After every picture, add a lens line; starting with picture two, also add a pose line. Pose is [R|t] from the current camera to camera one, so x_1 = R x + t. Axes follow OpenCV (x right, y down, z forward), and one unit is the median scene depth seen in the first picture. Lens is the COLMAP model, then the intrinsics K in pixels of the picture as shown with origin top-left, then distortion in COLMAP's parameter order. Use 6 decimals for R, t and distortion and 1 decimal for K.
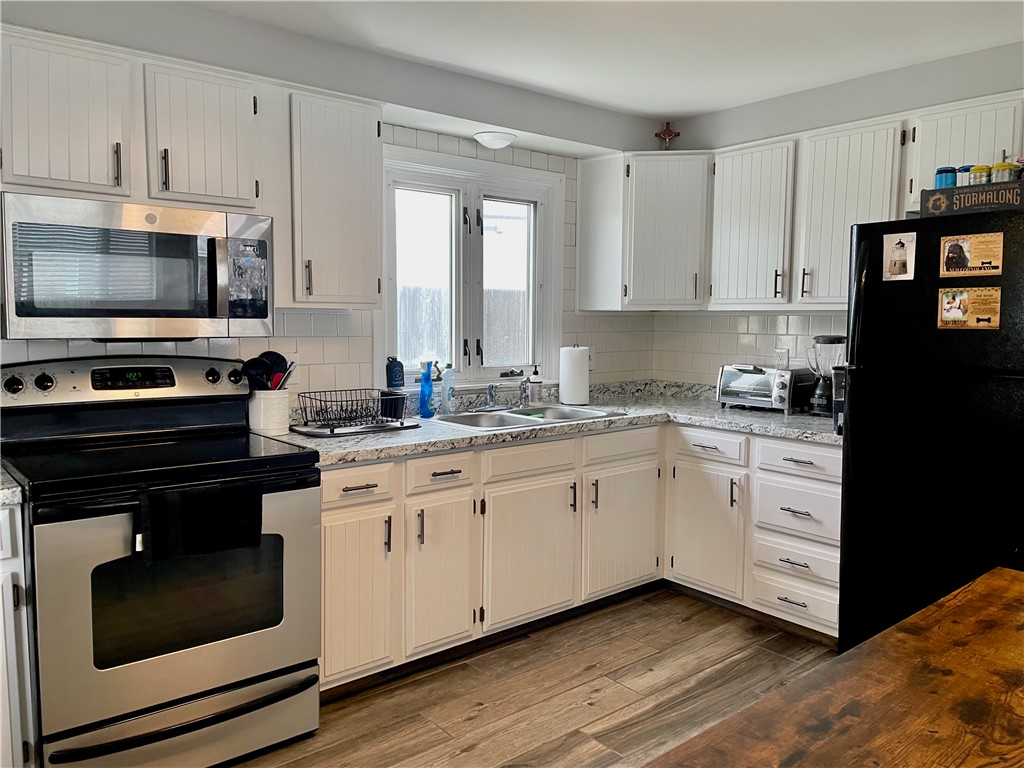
lens RADIAL K [[774.4, 0, 518.1], [0, 774.4, 383.2], [0, 0, 1]] dist [0.083052, -0.106342]
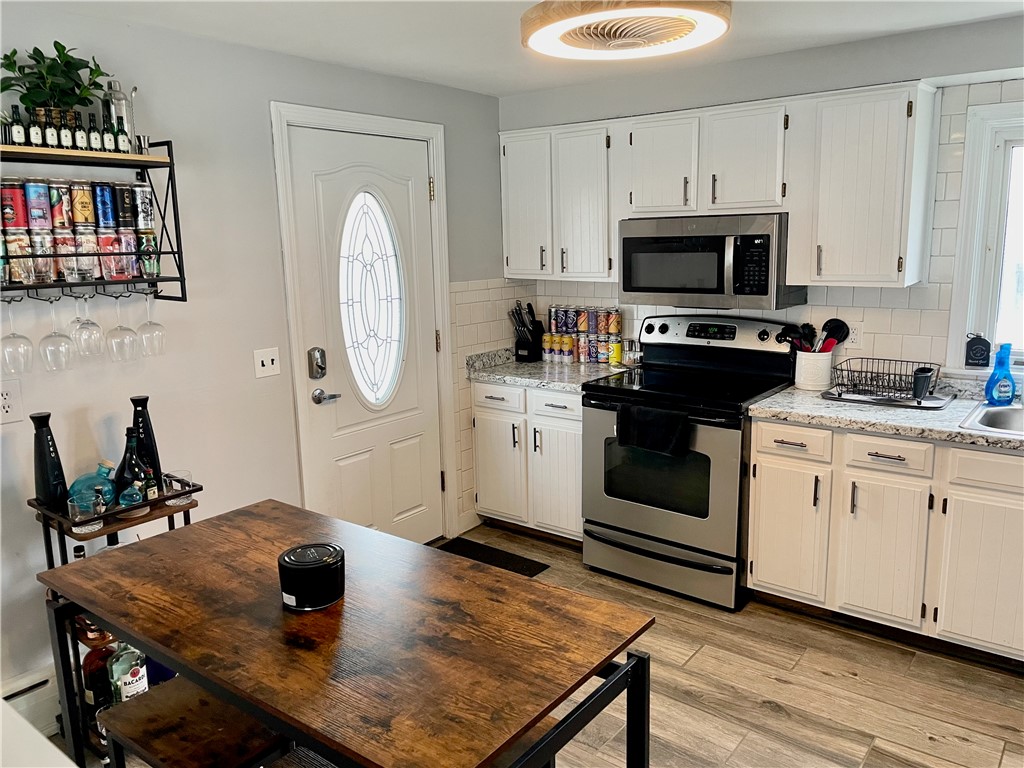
lens RADIAL K [[774.4, 0, 518.1], [0, 774.4, 383.2], [0, 0, 1]] dist [0.083052, -0.106342]
pose [[0.210959, 0.172455, -0.962162, 0.799620], [-0.062801, 0.984672, 0.162720, -0.118206], [0.975475, 0.026098, 0.218555, 0.314800]]
